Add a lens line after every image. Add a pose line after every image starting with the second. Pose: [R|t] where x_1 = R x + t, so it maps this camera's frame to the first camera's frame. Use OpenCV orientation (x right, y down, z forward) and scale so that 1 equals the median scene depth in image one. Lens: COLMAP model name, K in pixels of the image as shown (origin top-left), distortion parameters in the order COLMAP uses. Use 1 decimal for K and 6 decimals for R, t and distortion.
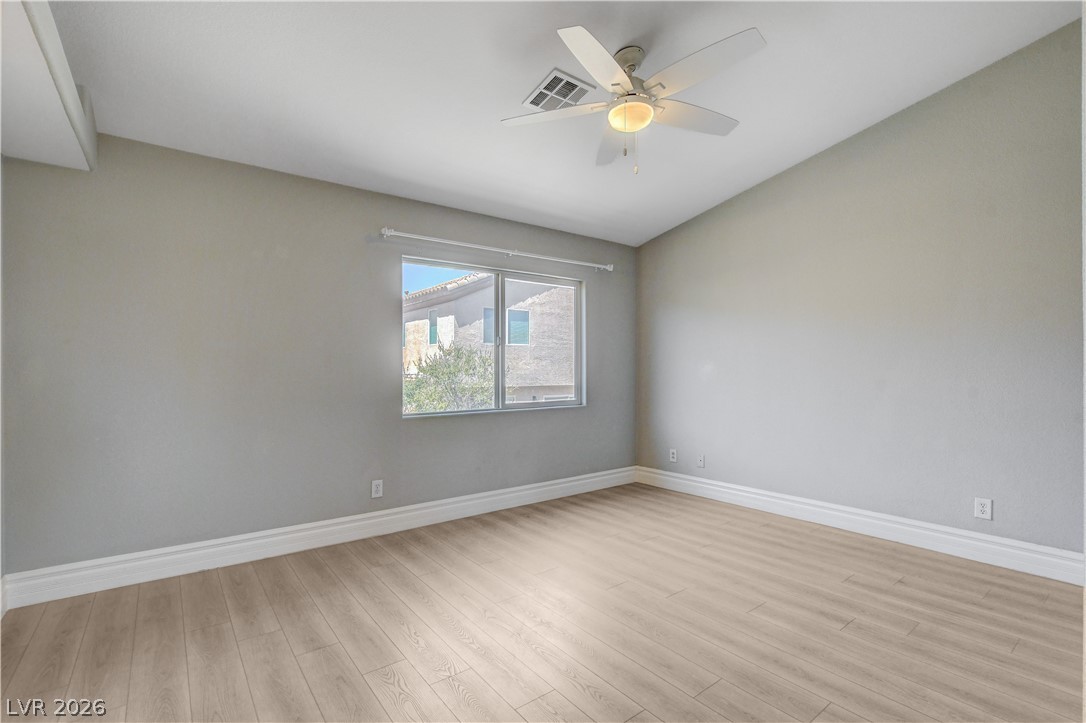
lens RADIAL K [[500.5, 0, 543.0], [0, 500.5, 361.5], [0, 0, 1]] dist [-0.014114, -0.000110]
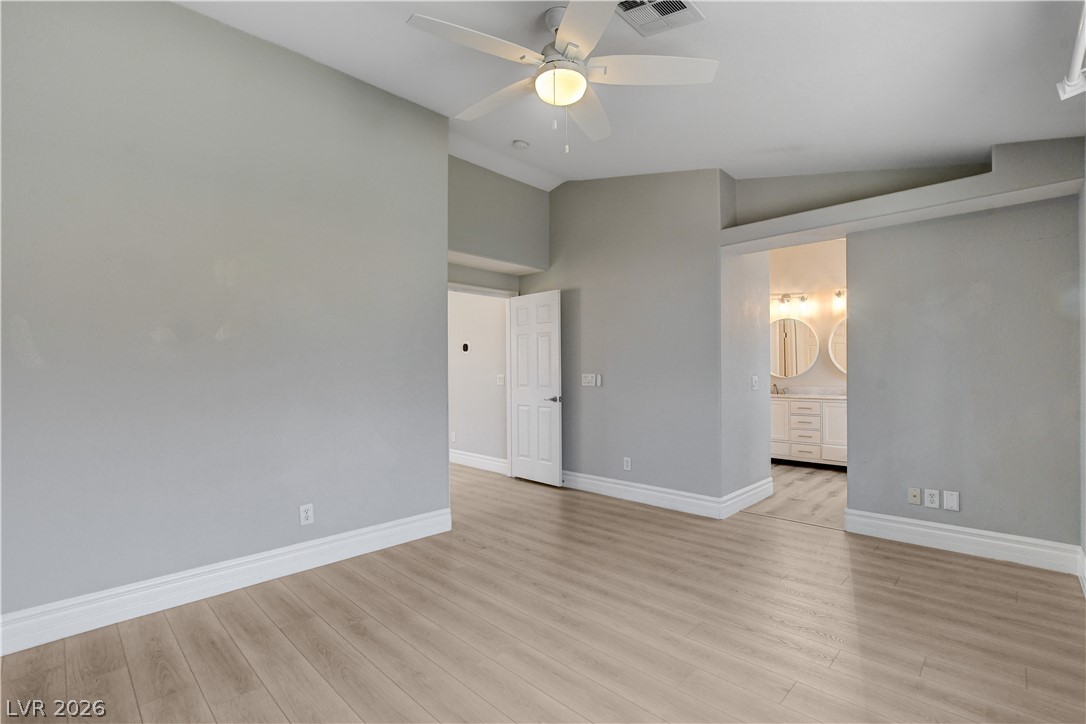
lens RADIAL K [[490.1, 0, 542.6], [0, 490.1, 367.0], [0, 0, 1]] dist [-0.021568, 0.001358]
pose [[-0.990386, 0.003927, -0.138275, 0.254951], [0.006475, 0.999817, -0.017981, 0.010330], [0.138179, -0.018703, -0.990231, 1.442065]]
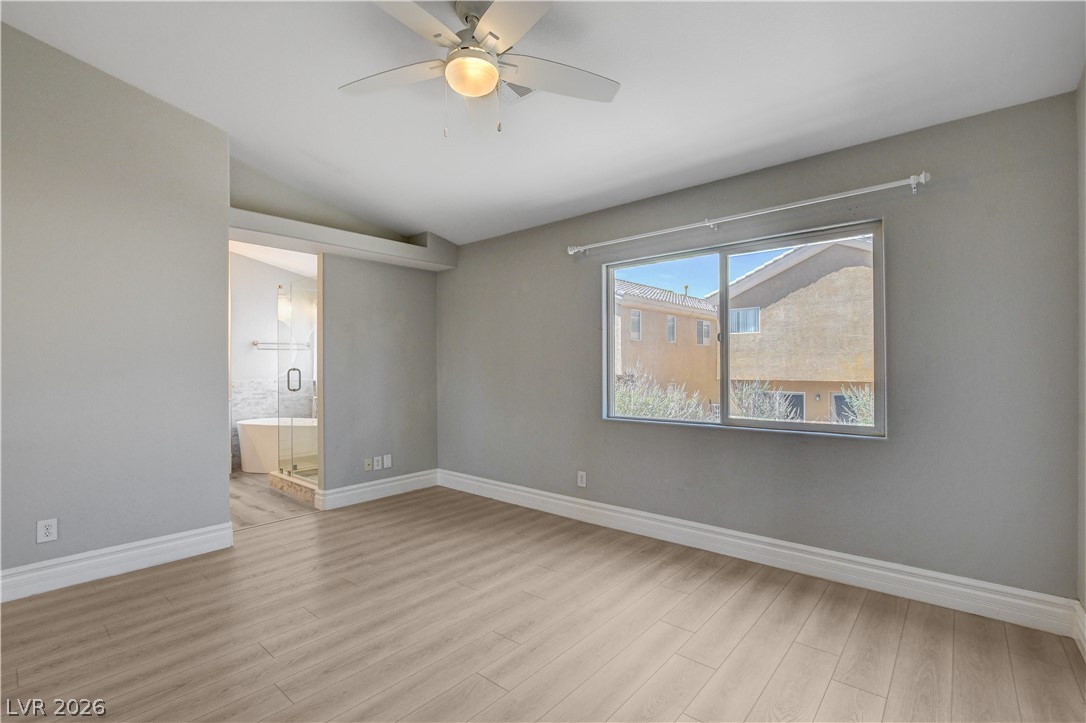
lens RADIAL K [[490.1, 0, 542.6], [0, 490.1, 366.5], [0, 0, 1]] dist [-0.021568, 0.001358]
pose [[0.203511, -0.002994, -0.979068, 0.787628], [0.015774, 0.999876, 0.000221, -0.000916], [0.978946, -0.015489, 0.203533, 0.744488]]
